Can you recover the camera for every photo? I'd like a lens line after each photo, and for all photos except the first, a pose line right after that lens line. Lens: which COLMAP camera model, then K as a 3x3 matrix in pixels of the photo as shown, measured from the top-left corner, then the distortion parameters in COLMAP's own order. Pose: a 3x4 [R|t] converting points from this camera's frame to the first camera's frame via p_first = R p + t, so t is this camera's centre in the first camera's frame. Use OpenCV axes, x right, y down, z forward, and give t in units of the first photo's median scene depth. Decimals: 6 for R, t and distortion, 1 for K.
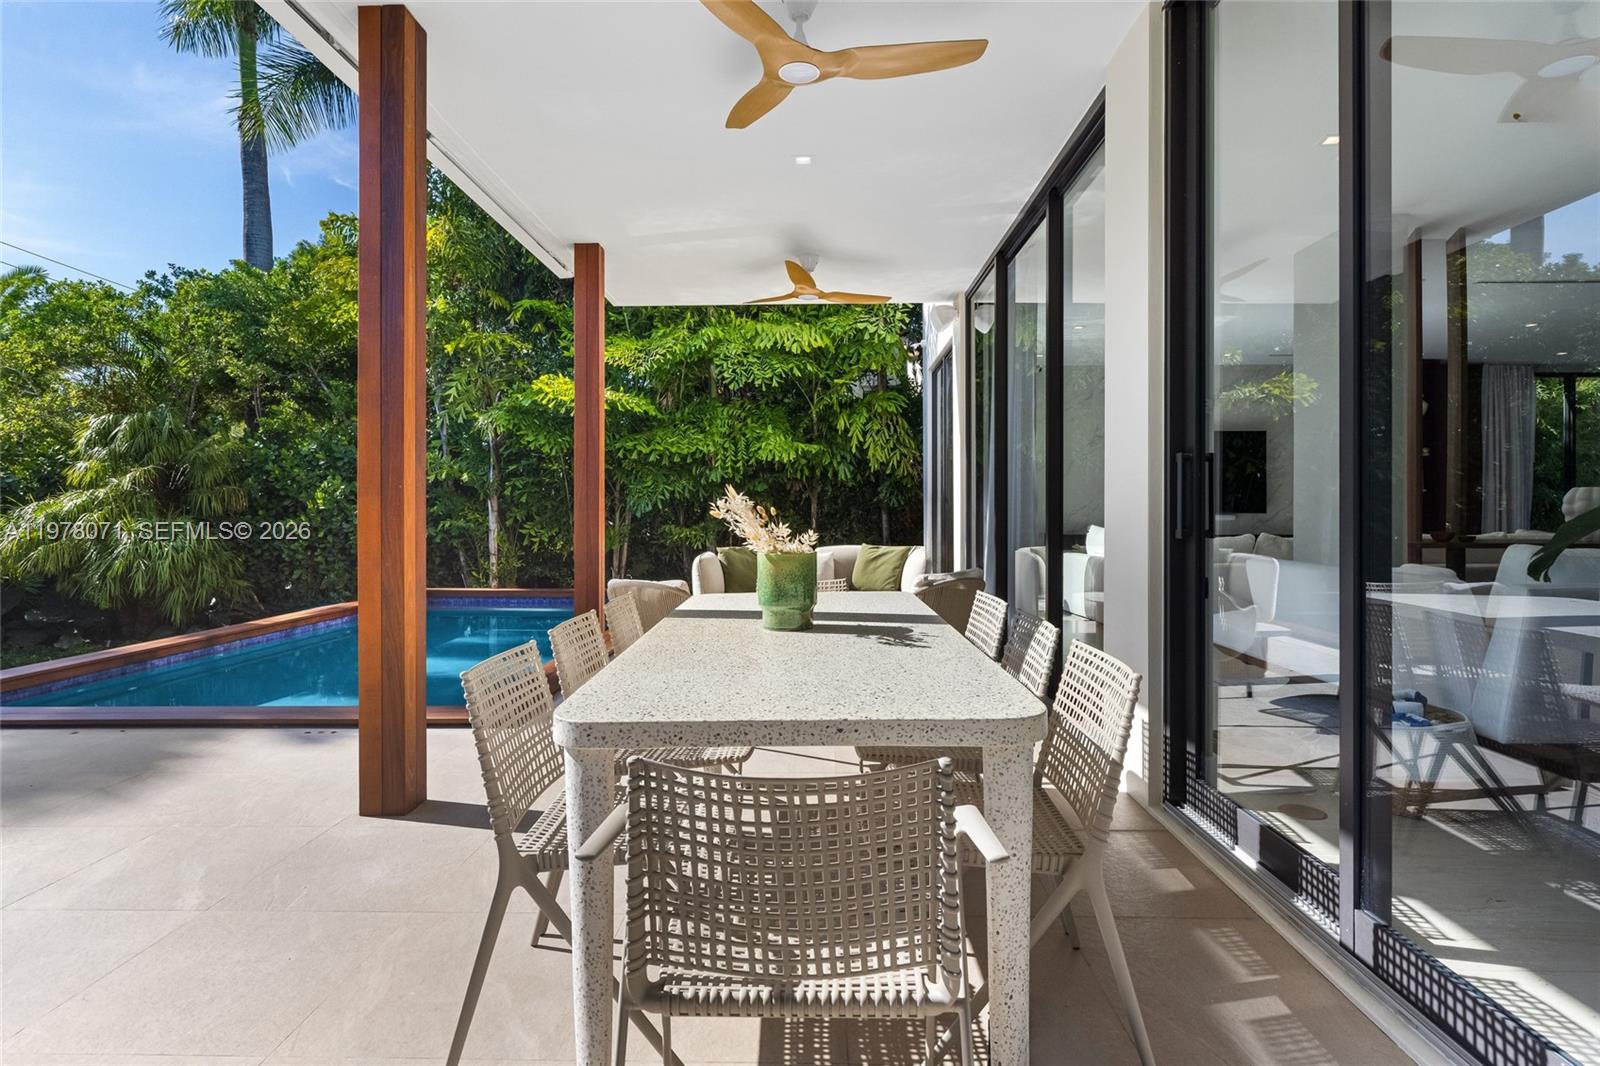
lens RADIAL K [[811.2, 0, 796.2], [0, 811.2, 517.5], [0, 0, 1]] dist [0.001757, 0.000264]
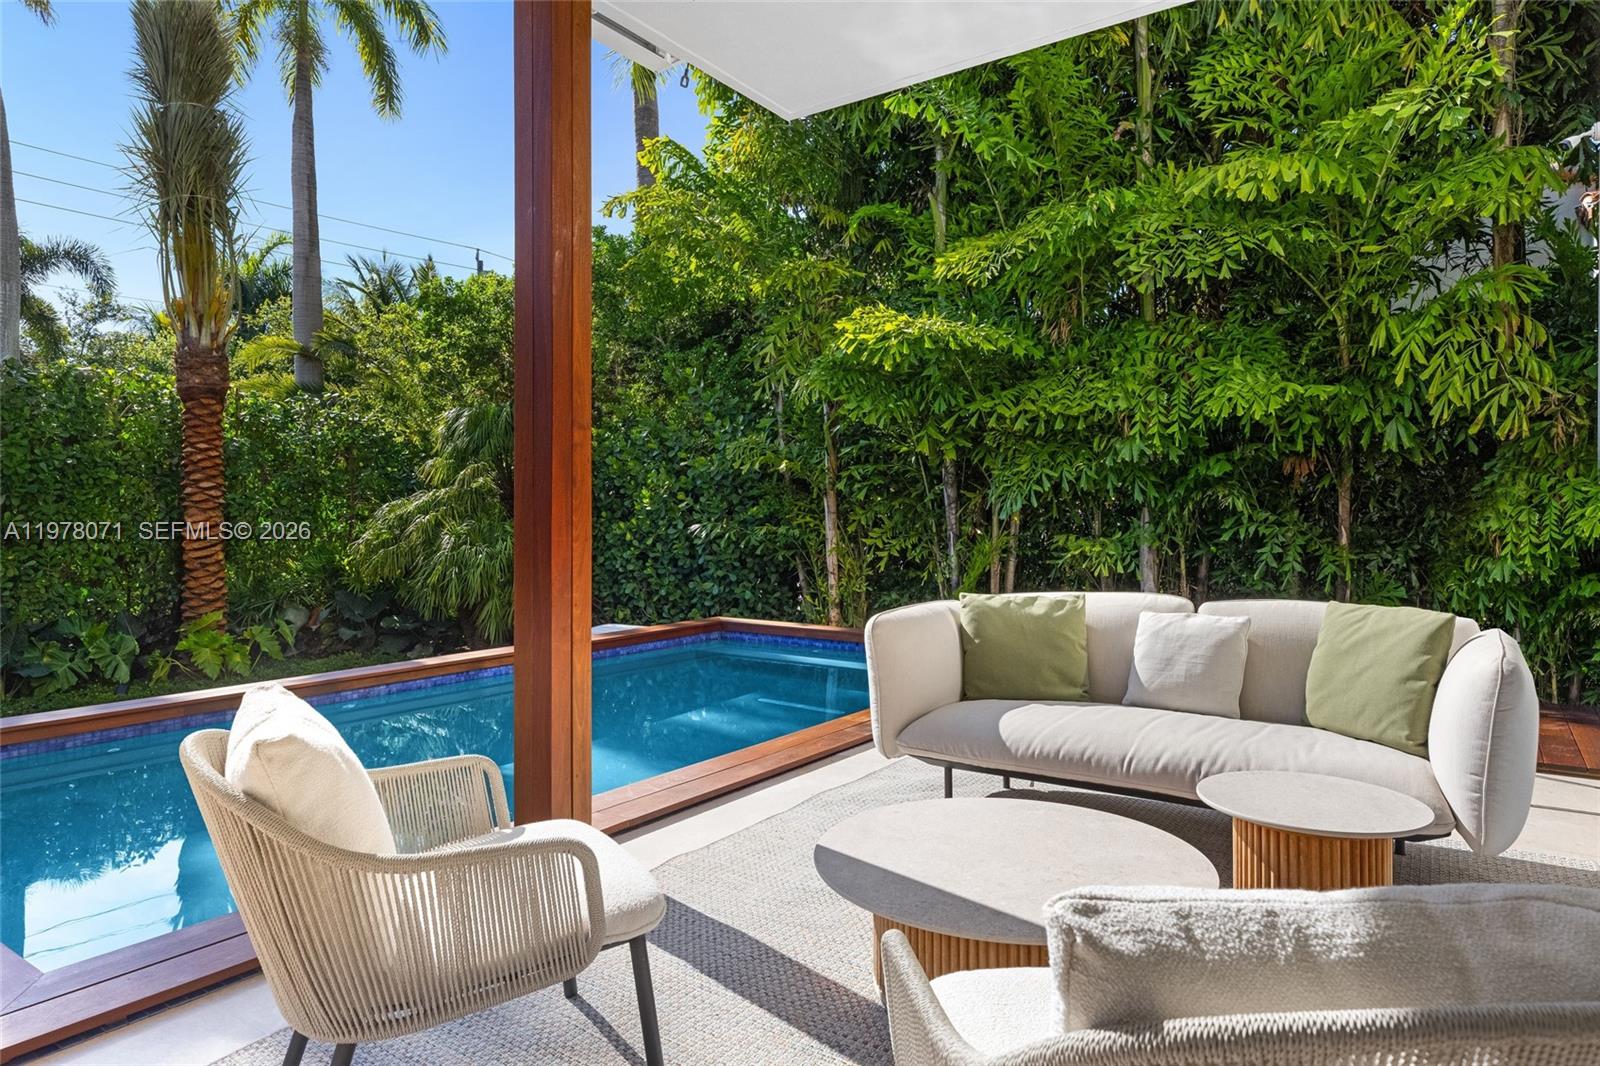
lens RADIAL K [[958.6, 0, 808.2], [0, 958.6, 509.2], [0, 0, 1]] dist [-0.000300, -0.000284]
pose [[0.837100, -0.002111, -0.547046, 0.080721], [-0.004116, 0.999940, -0.010157, -0.002460], [0.547034, 0.010754, 0.837041, 0.306778]]
